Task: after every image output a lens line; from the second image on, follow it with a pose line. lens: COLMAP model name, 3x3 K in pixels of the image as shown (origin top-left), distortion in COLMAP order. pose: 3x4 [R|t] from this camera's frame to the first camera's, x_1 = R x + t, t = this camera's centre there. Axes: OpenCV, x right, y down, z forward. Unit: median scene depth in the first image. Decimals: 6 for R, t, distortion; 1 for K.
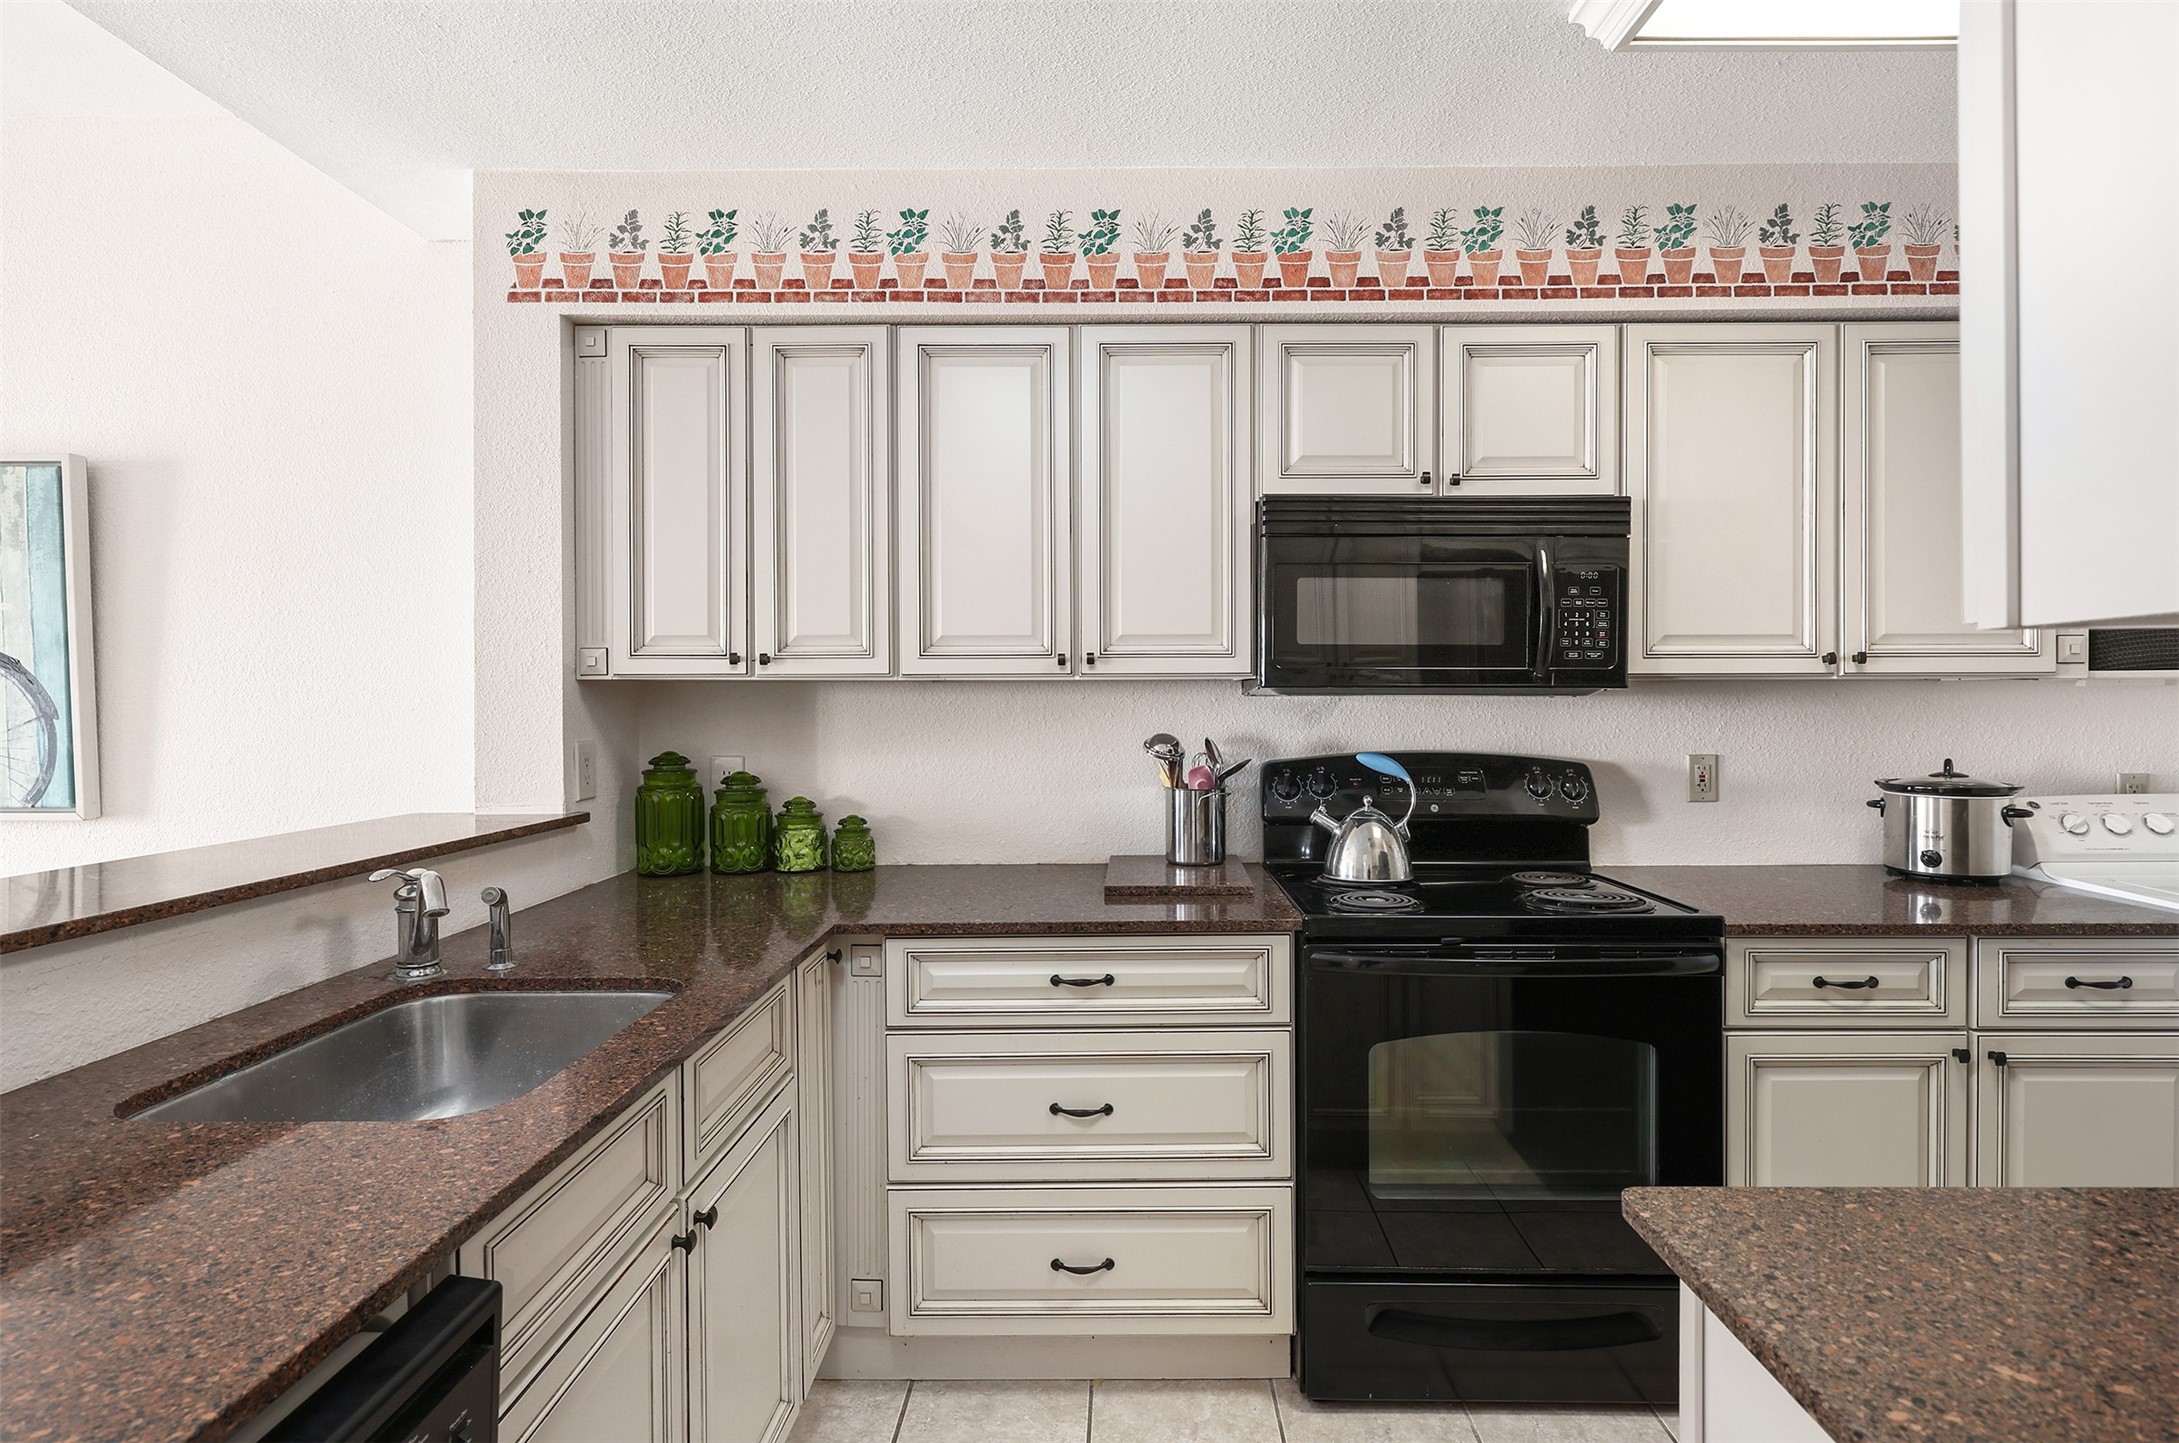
lens RADIAL K [[1045.9, 0, 1101.1], [0, 1045.9, 698.4], [0, 0, 1]] dist [-0.003612, -0.000278]
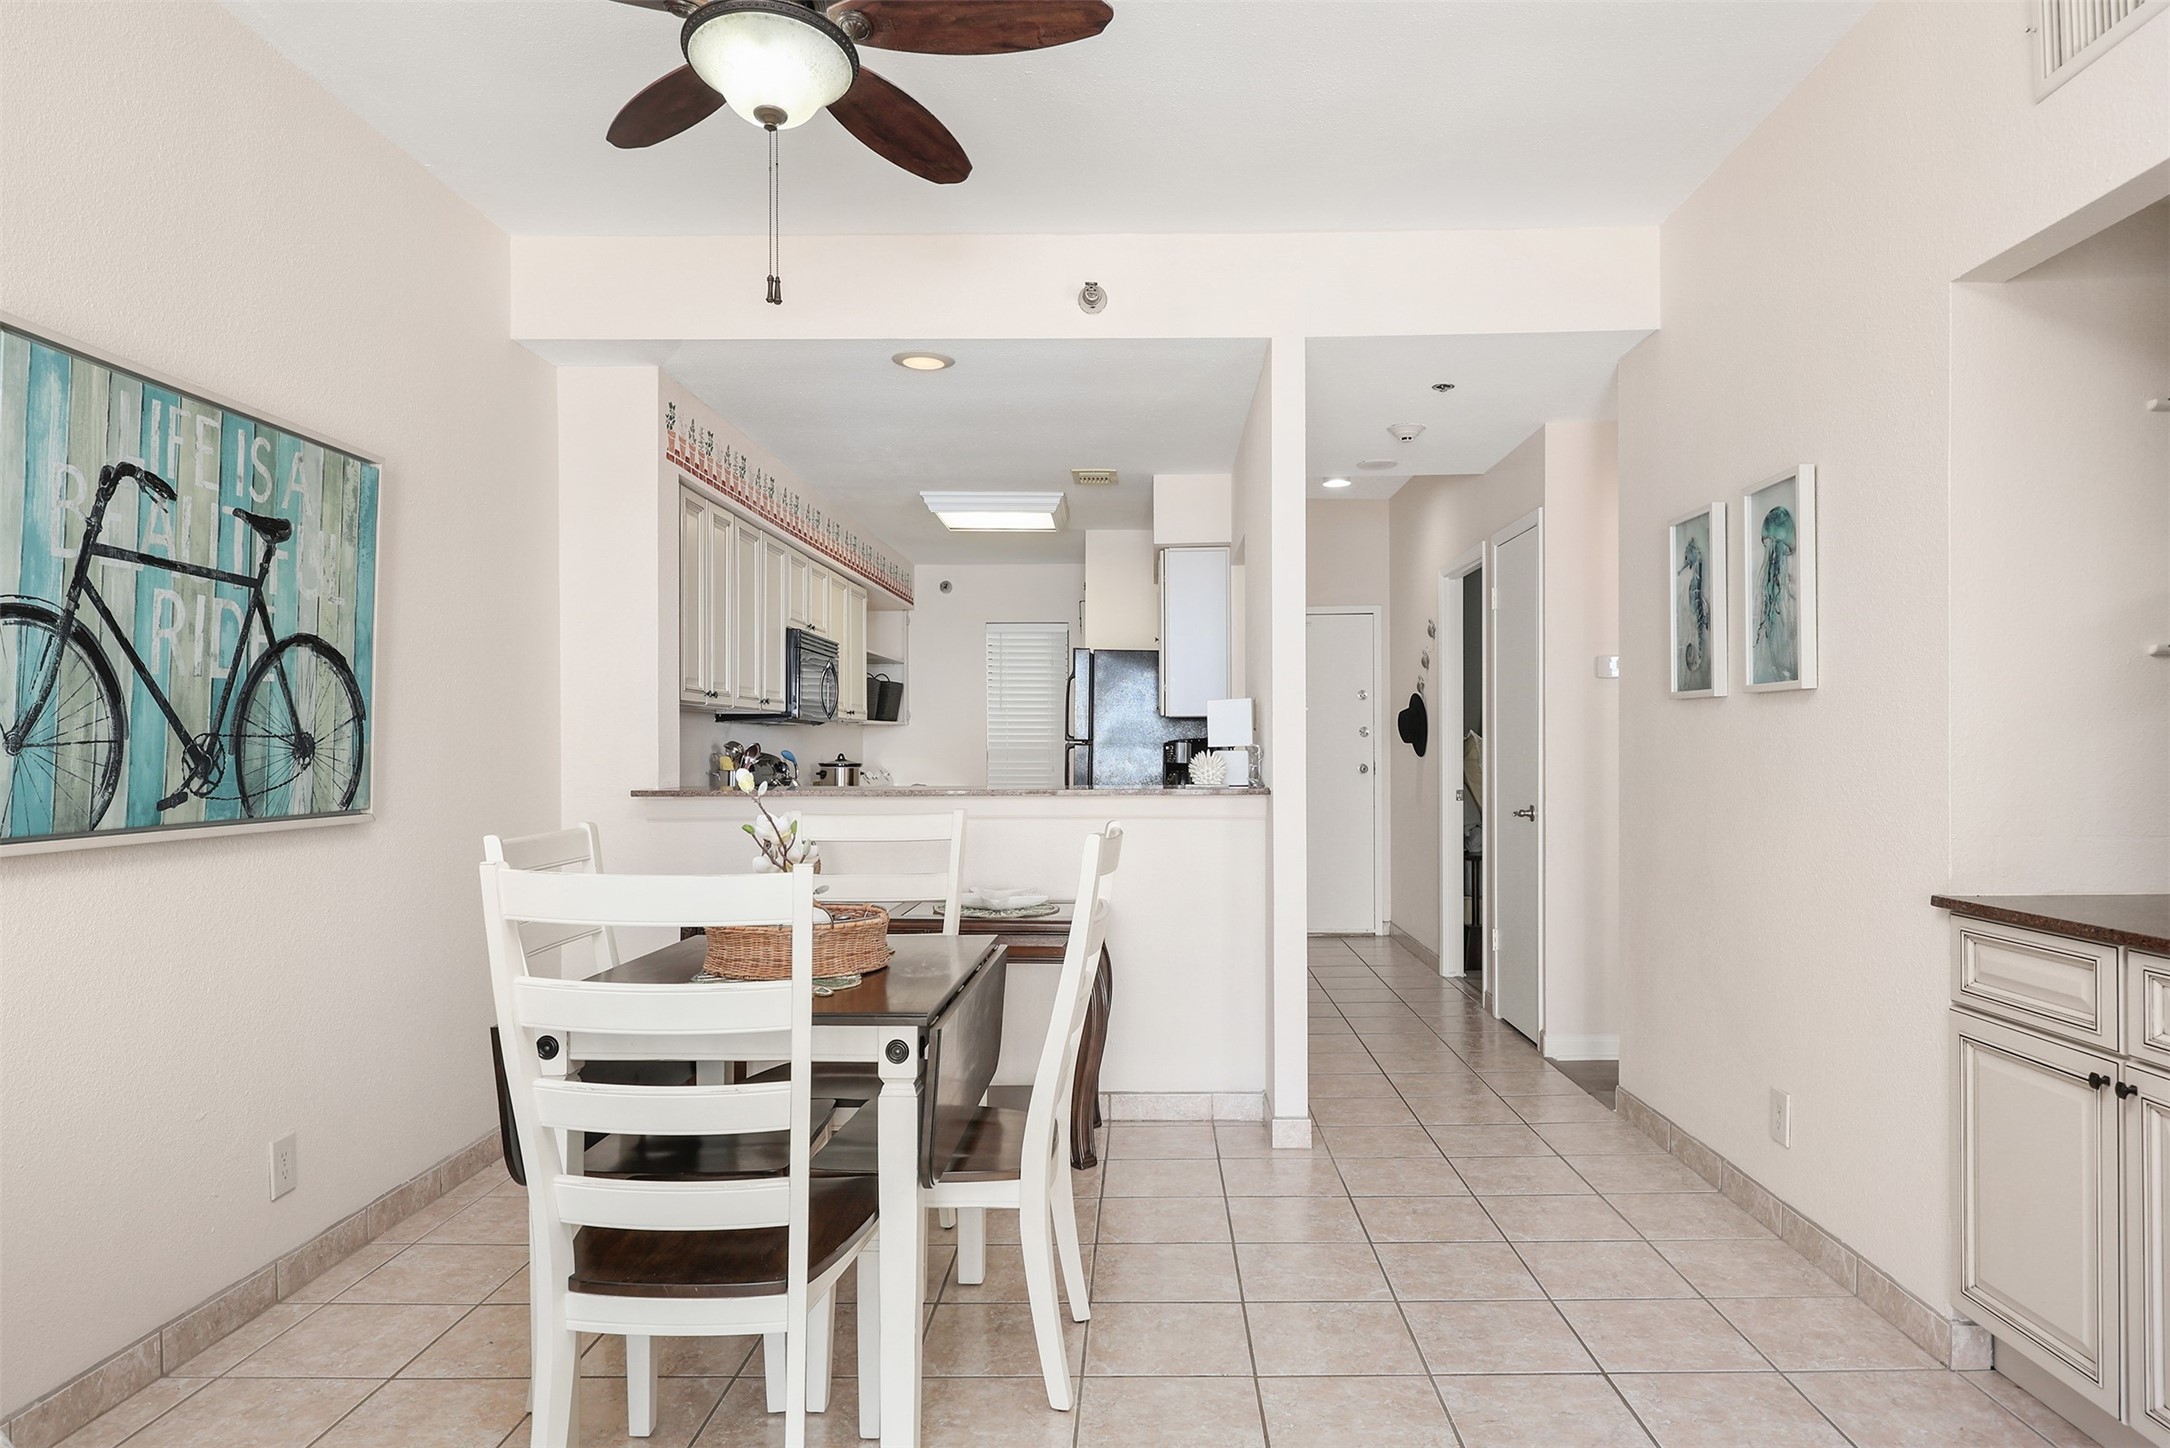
lens RADIAL K [[1382.9, 0, 1150.9], [0, 1382.9, 747.2], [0, 0, 1]] dist [-0.008088, 0.000110]
pose [[-0.010120, 0.003777, 0.999942, -2.635690], [0.010085, 0.999942, -0.003675, 0.066223], [-0.999898, 0.010047, -0.010158, 0.302630]]
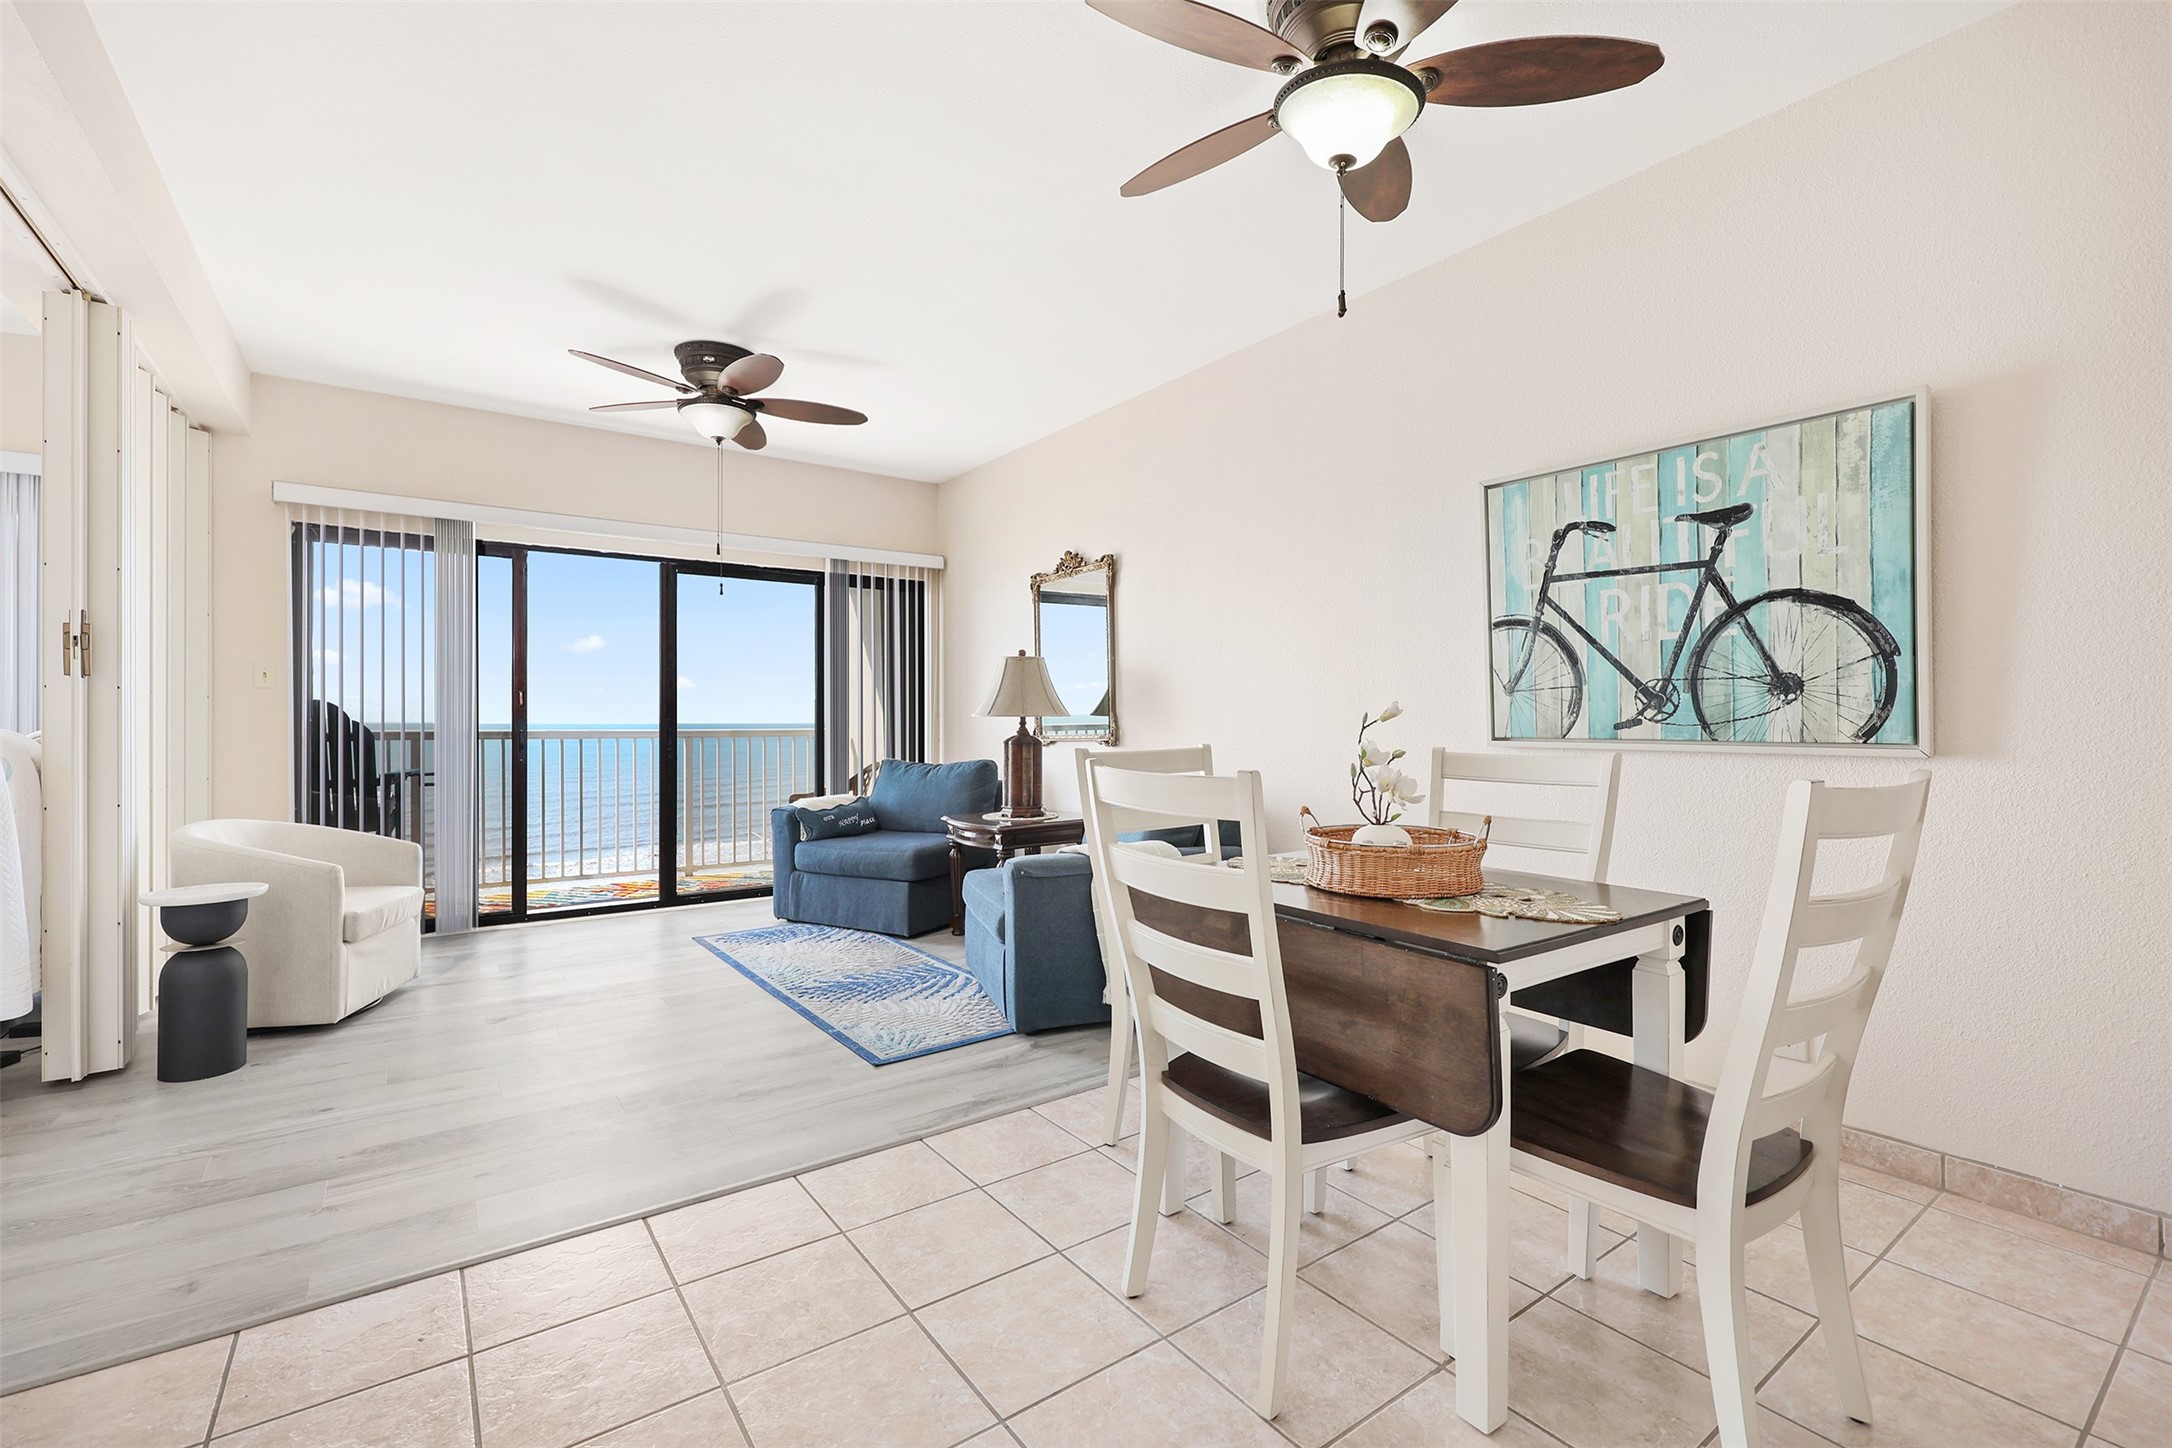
lens RADIAL K [[927.2, 0, 1126.2], [0, 927.2, 719.5], [0, 0, 1]] dist [-0.000719, 0.000041]
pose [[0.616800, 0.005004, -0.787104, -0.861213], [-0.008049, 0.999968, 0.000050, 0.099314], [0.787078, 0.006305, 0.616821, -0.154137]]
